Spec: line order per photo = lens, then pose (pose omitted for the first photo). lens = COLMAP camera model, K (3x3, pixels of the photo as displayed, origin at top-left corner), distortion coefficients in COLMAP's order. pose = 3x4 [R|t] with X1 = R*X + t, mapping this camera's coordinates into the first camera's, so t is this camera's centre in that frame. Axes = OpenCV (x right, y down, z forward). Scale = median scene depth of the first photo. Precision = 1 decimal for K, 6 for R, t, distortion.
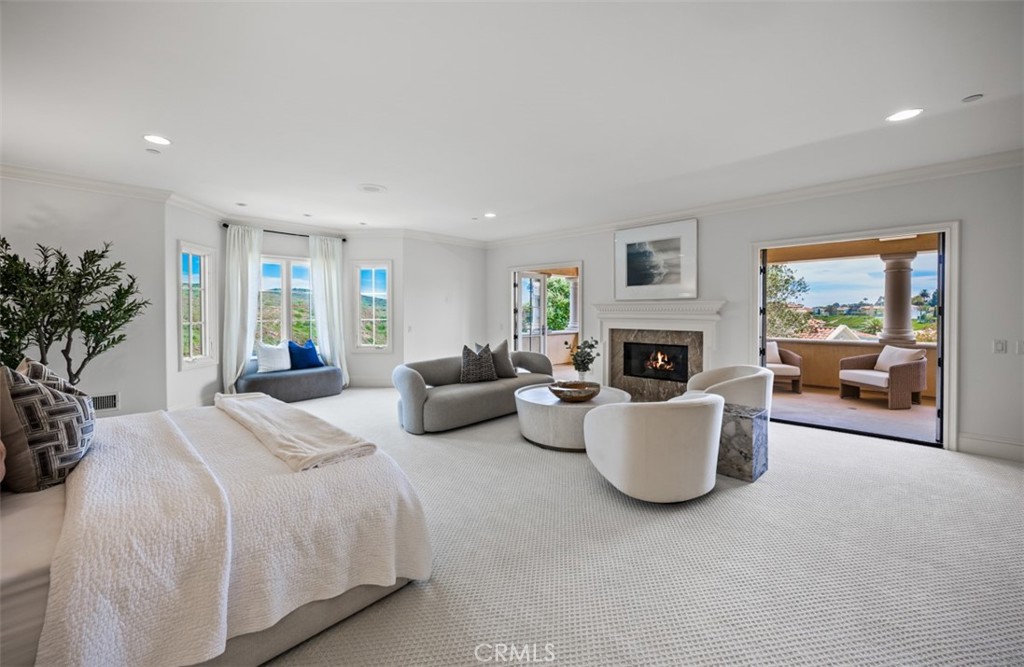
lens RADIAL K [[398.5, 0, 508.1], [0, 398.5, 312.3], [0, 0, 1]] dist [-0.000870, 0.000063]
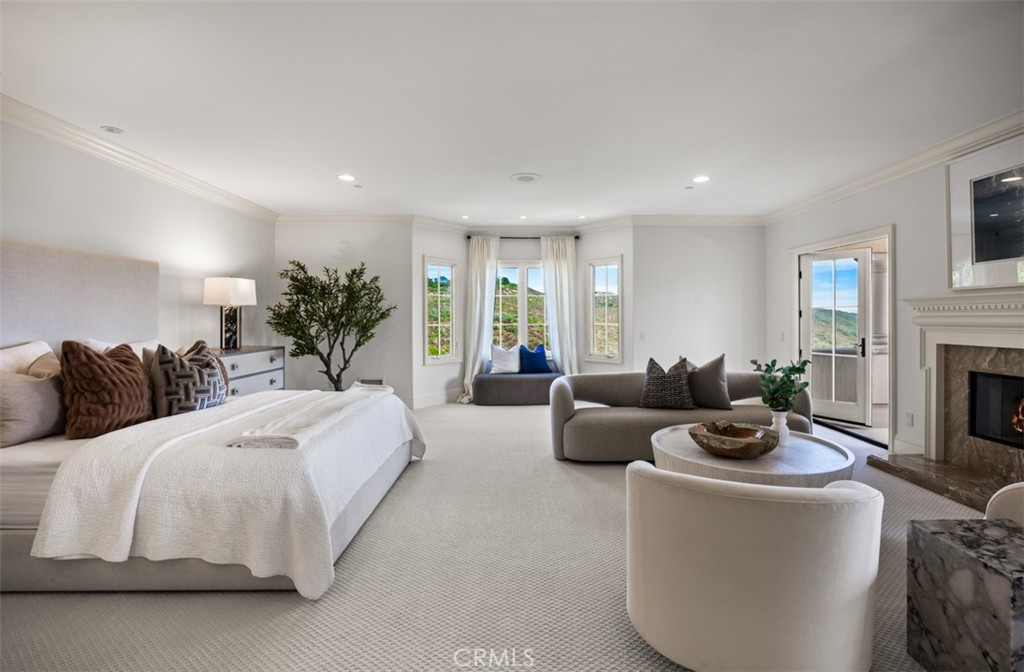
lens RADIAL K [[465.5, 0, 537.6], [0, 465.5, 313.9], [0, 0, 1]] dist [-0.014469, 0.000375]
pose [[0.725977, -0.006296, -0.687691, 0.316772], [-0.001641, 0.999939, -0.010887, 0.008471], [0.687717, 0.009033, 0.725922, 0.194711]]
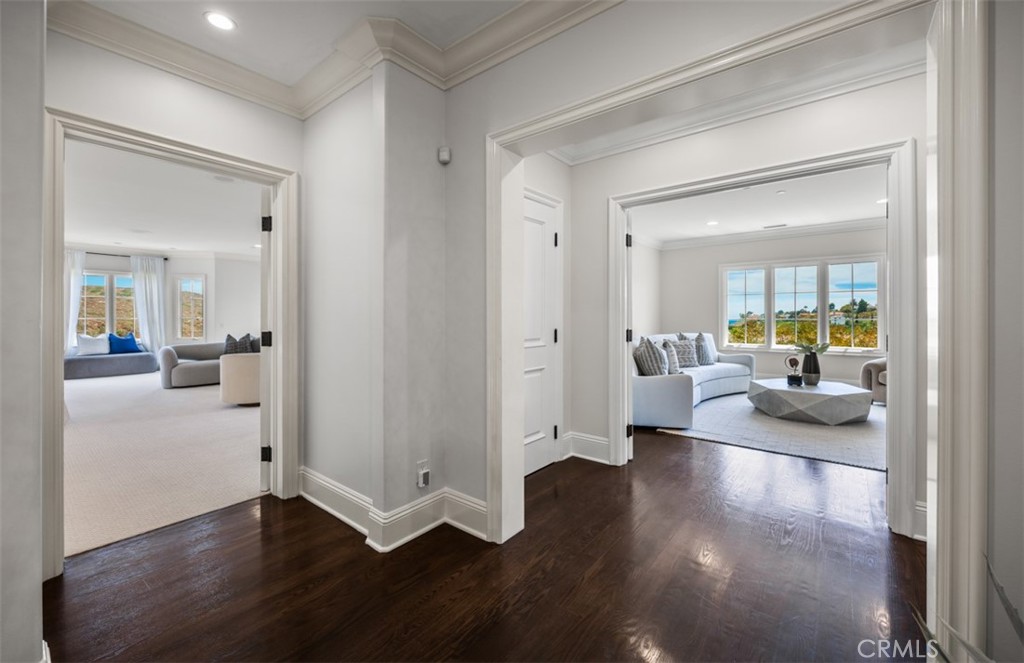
lens RADIAL K [[405.2, 0, 507.4], [0, 405.2, 313.5], [0, 0, 1]] dist [0.001327, 0.000335]
pose [[0.995638, 0.004057, 0.093213, 0.736899], [-0.003065, 0.999937, -0.010781, 0.015385], [-0.093251, 0.010448, 0.995588, -0.560690]]
